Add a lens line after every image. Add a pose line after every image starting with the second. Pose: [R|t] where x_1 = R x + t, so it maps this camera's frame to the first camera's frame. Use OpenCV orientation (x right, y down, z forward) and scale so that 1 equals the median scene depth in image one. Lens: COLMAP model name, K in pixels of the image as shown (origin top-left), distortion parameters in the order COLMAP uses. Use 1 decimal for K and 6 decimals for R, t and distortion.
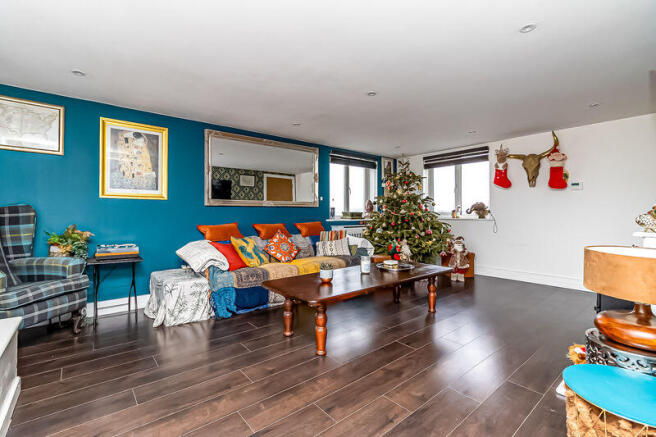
lens RADIAL K [[299.5, 0, 328.8], [0, 299.5, 215.2], [0, 0, 1]] dist [-0.003603, -0.001145]
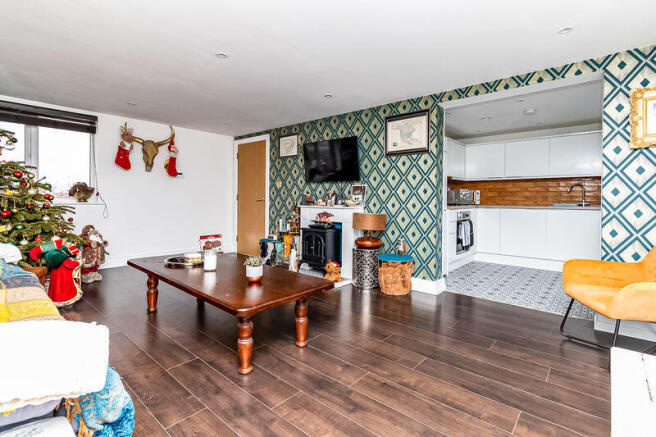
lens RADIAL K [[314.4, 0, 338.5], [0, 314.4, 200.0], [0, 0, 1]] dist [0.003298, 0.000233]
pose [[-0.177491, -0.006437, 0.984101, -0.837320], [-0.004437, 0.999974, 0.005741, -0.006272], [-0.984112, -0.003347, -0.177515, 0.863179]]
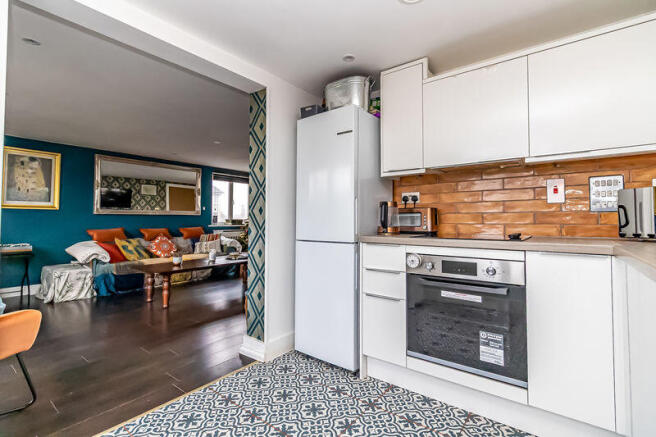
lens RADIAL K [[299.5, 0, 328.3], [0, 299.5, 213.7], [0, 0, 1]] dist [-0.003603, -0.001145]
pose [[0.973575, 0.006508, 0.228274, 0.282987], [-0.000520, 0.999654, -0.026283, -0.001164], [-0.228366, 0.025470, 0.973242, -0.490820]]
